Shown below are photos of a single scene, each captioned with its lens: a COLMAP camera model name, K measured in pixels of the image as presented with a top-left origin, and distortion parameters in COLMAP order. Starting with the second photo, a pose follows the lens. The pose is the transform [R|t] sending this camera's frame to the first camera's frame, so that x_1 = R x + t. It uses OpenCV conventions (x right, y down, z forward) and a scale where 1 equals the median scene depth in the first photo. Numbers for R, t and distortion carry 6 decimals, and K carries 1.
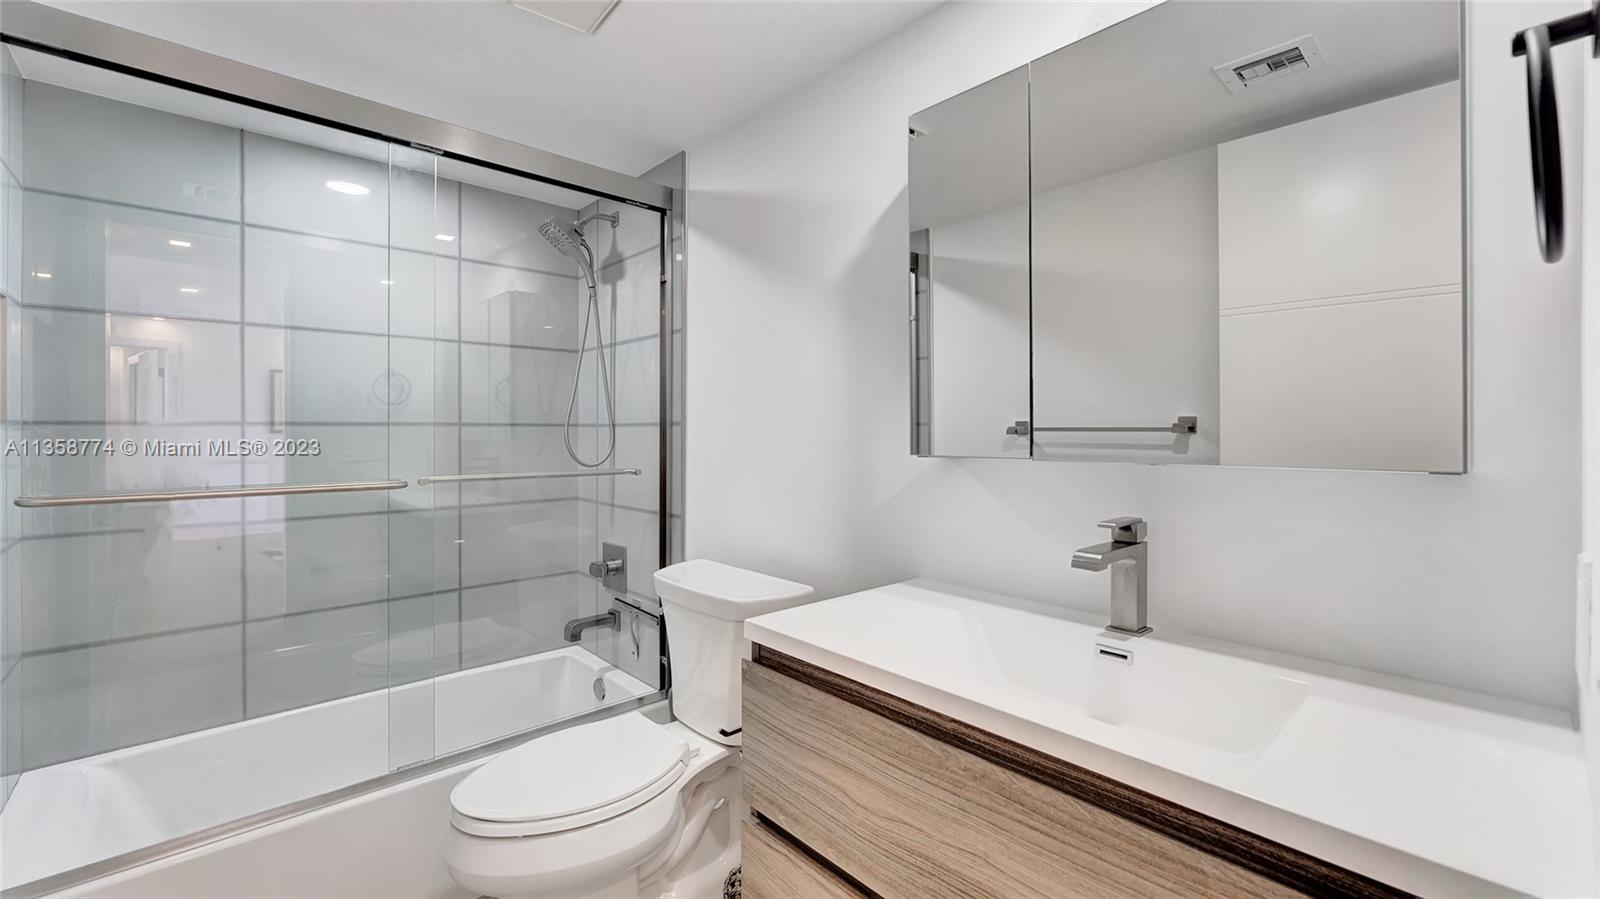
lens RADIAL K [[607.5, 0, 800.0], [0, 607.5, 431.7], [0, 0, 1]] dist [-0.000140, -0.000119]
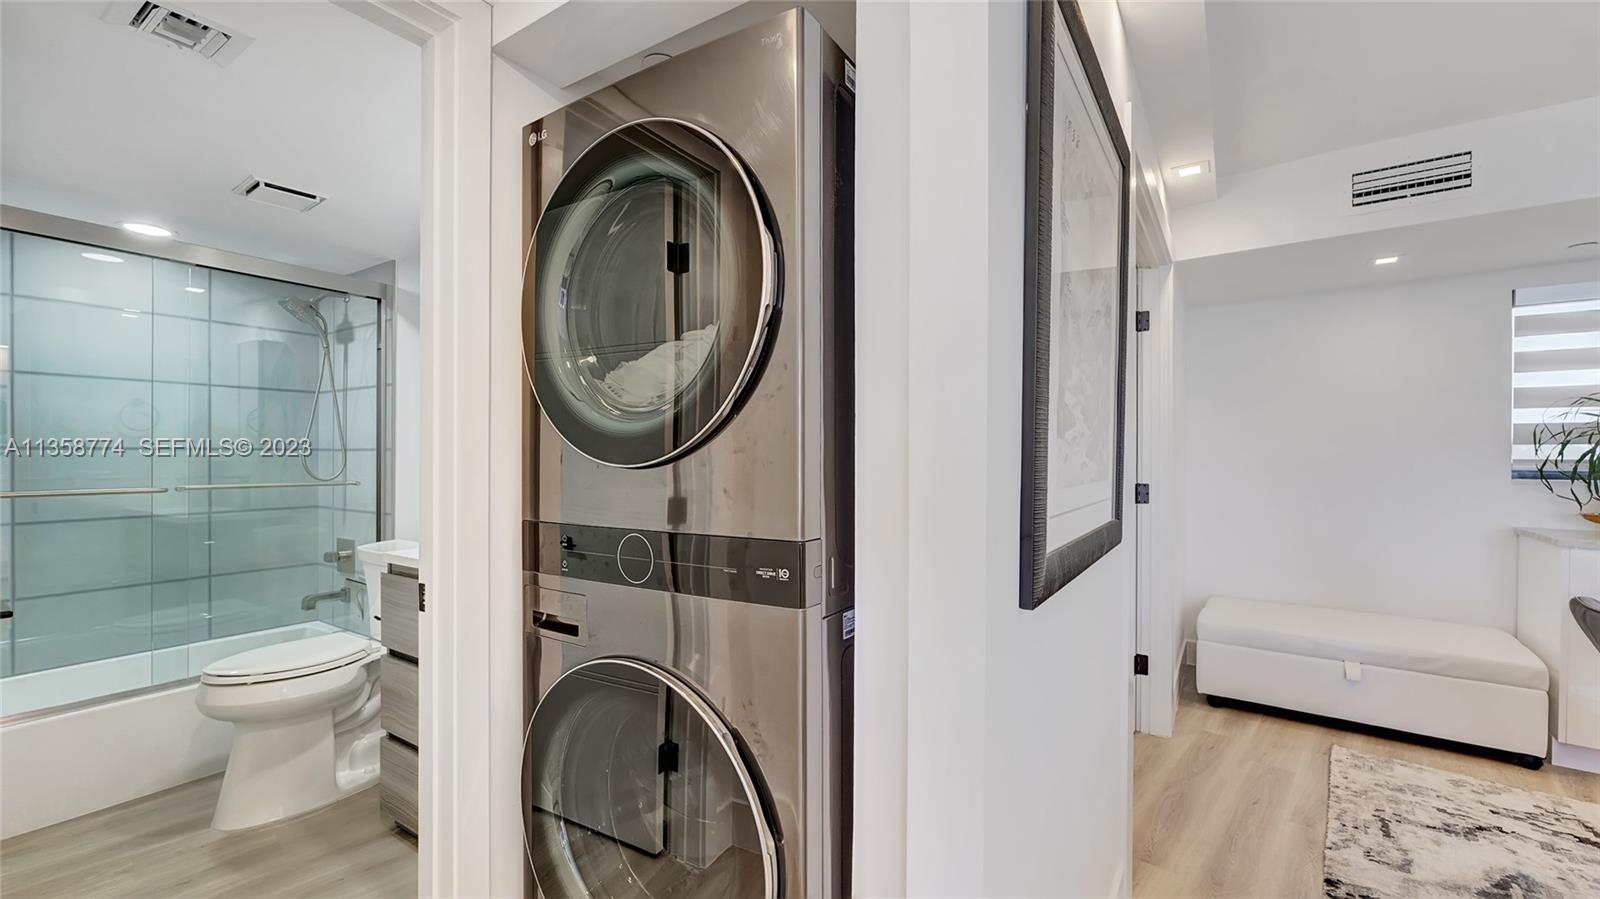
lens RADIAL K [[675.2, 0, 824.5], [0, 675.2, 457.2], [0, 0, 1]] dist [0.000790, 0.000527]
pose [[0.974657, 0.001977, 0.223695, 0.398542], [-0.002126, 0.999998, 0.000426, 0.002427], [-0.223693, -0.000891, 0.974659, -0.703908]]
